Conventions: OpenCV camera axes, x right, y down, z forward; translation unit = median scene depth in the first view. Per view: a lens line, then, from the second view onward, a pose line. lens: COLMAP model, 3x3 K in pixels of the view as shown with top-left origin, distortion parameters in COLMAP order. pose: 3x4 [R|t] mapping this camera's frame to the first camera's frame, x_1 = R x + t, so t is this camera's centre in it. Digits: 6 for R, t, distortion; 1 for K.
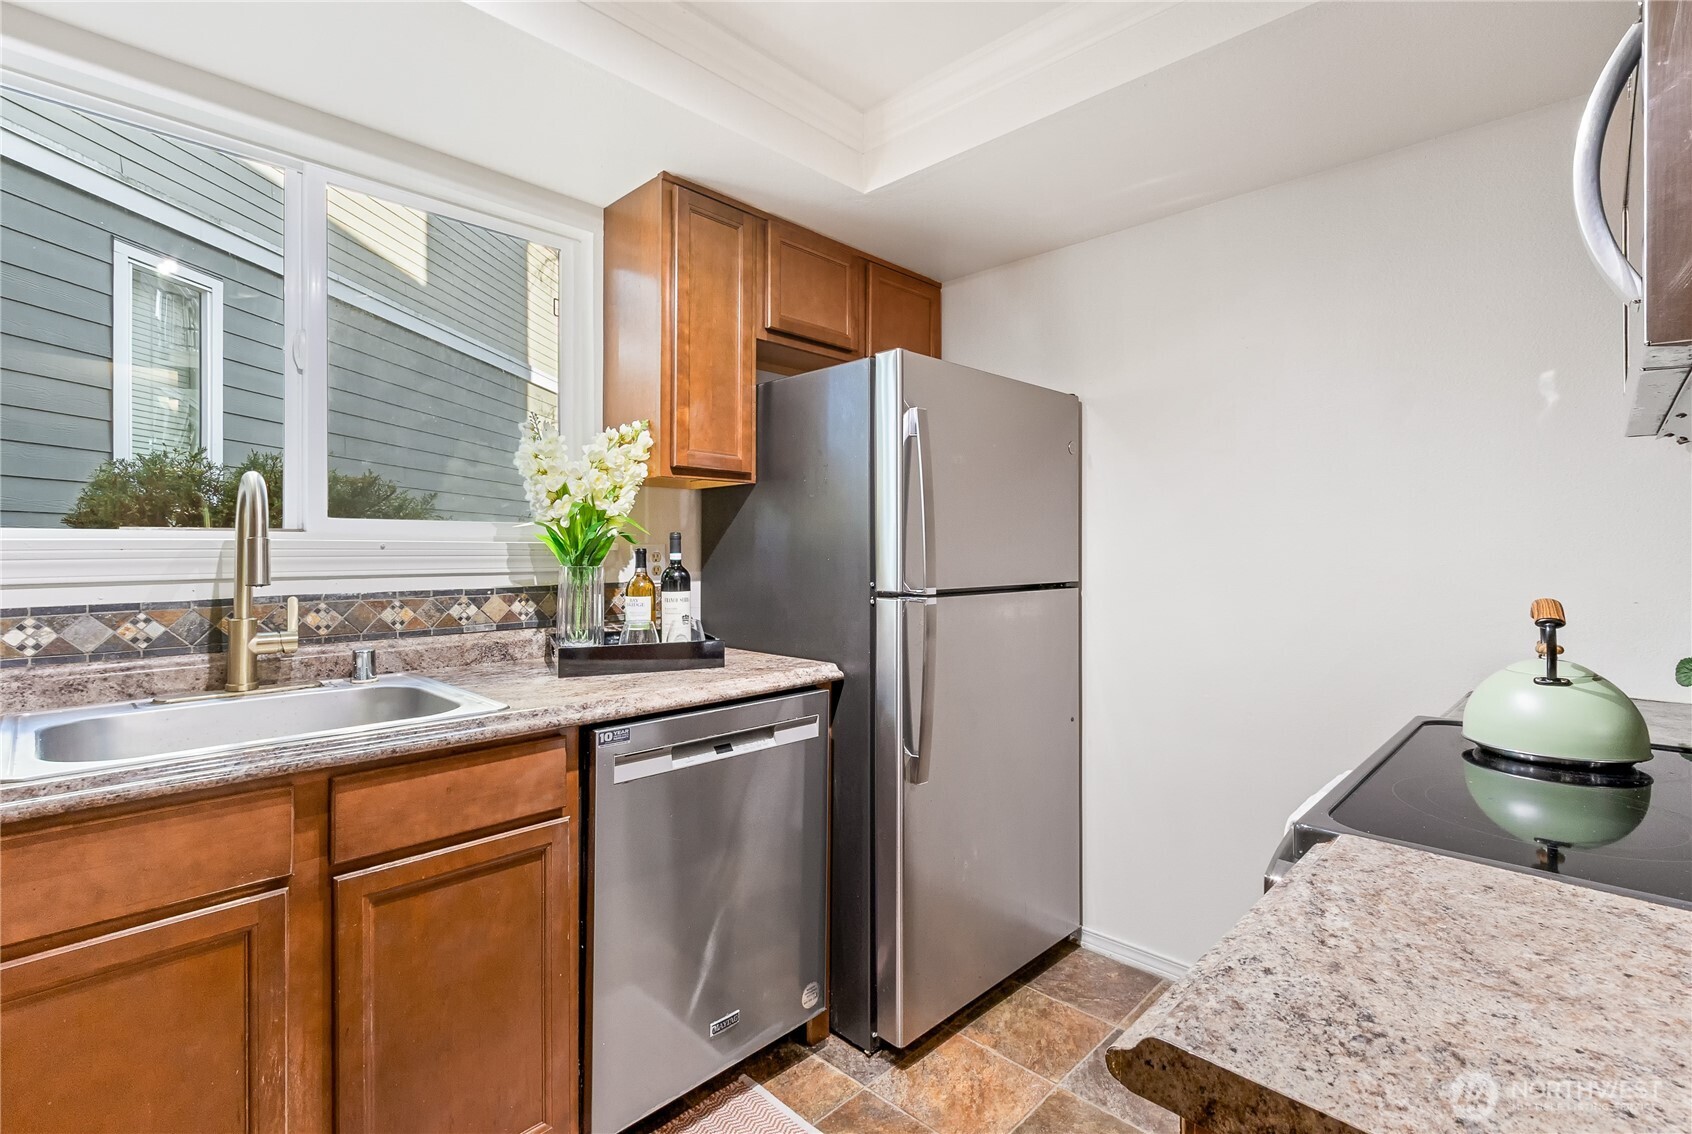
lens RADIAL K [[789.2, 0, 848.5], [0, 789.2, 543.8], [0, 0, 1]] dist [0.008627, -0.001714]
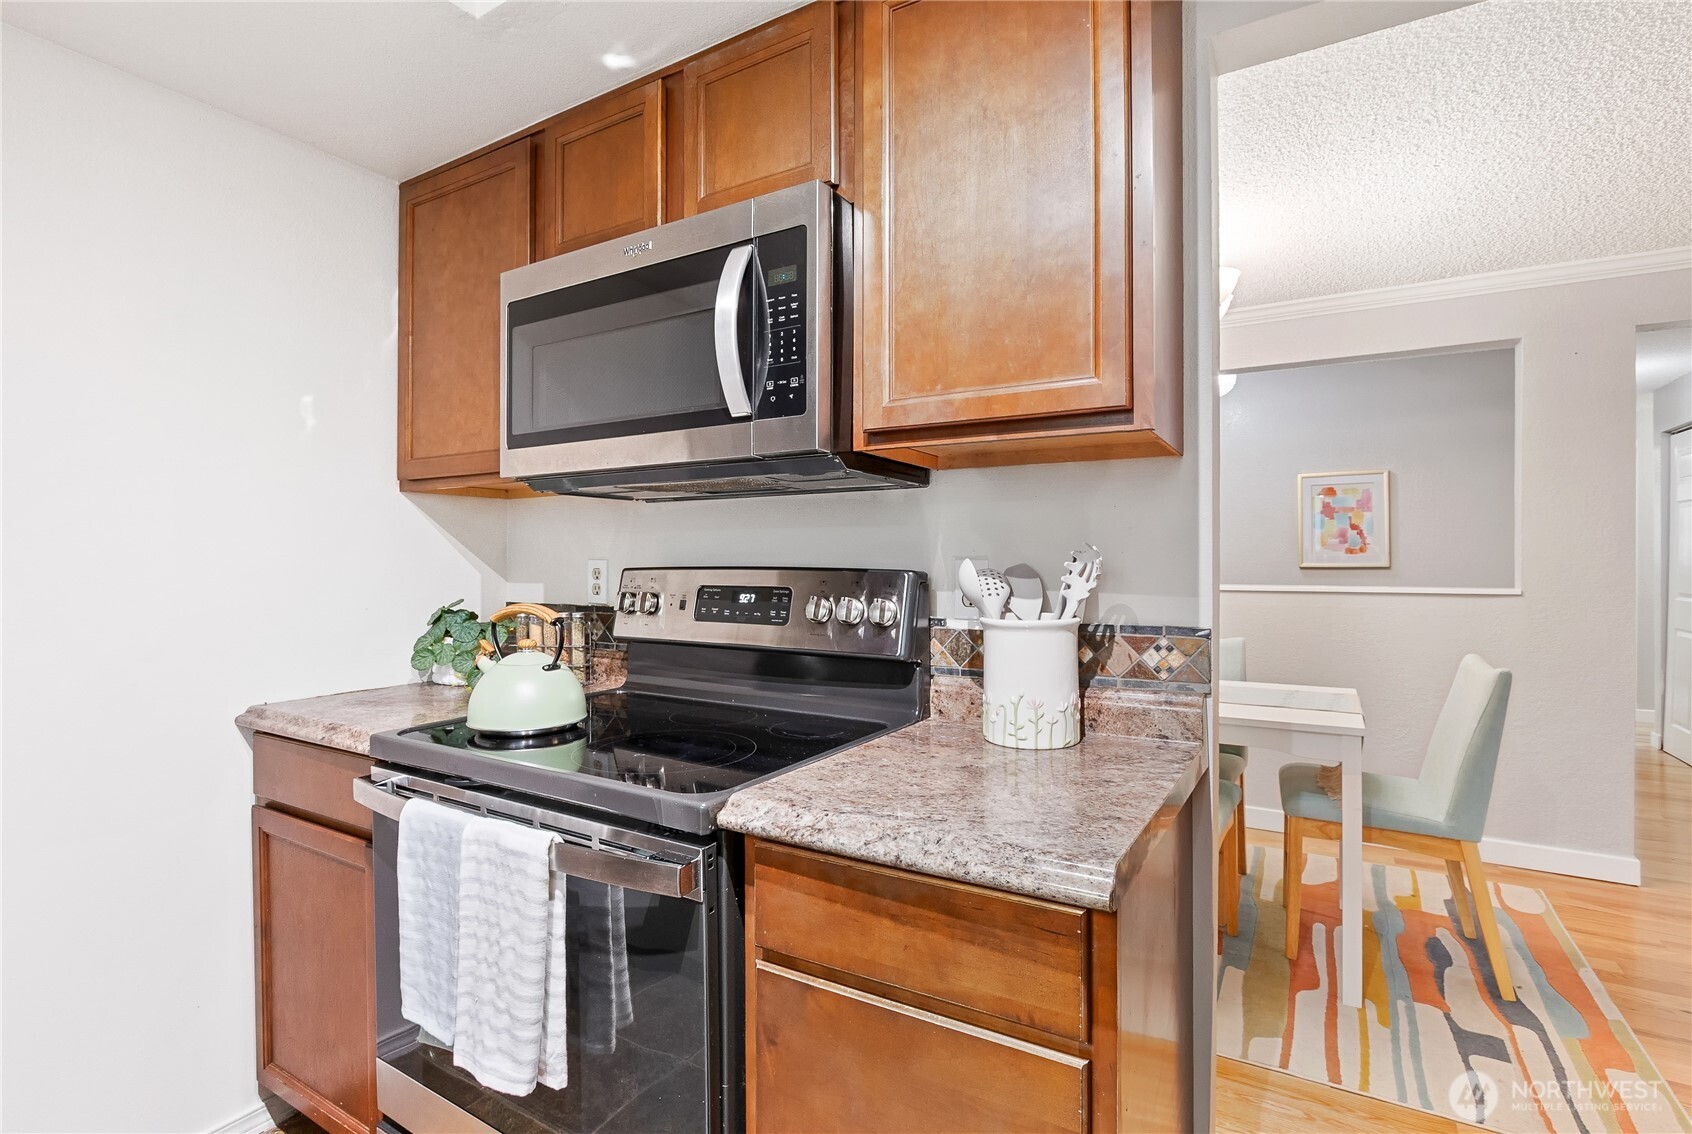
lens RADIAL K [[828.0, 0, 809.4], [0, 828.0, 563.6], [0, 0, 1]] dist [-0.002499, -0.002083]
pose [[-0.193906, -0.002095, 0.981018, -0.499016], [-0.003166, 0.999994, 0.001510, 0.003545], [-0.981015, -0.002813, -0.193912, 0.848258]]
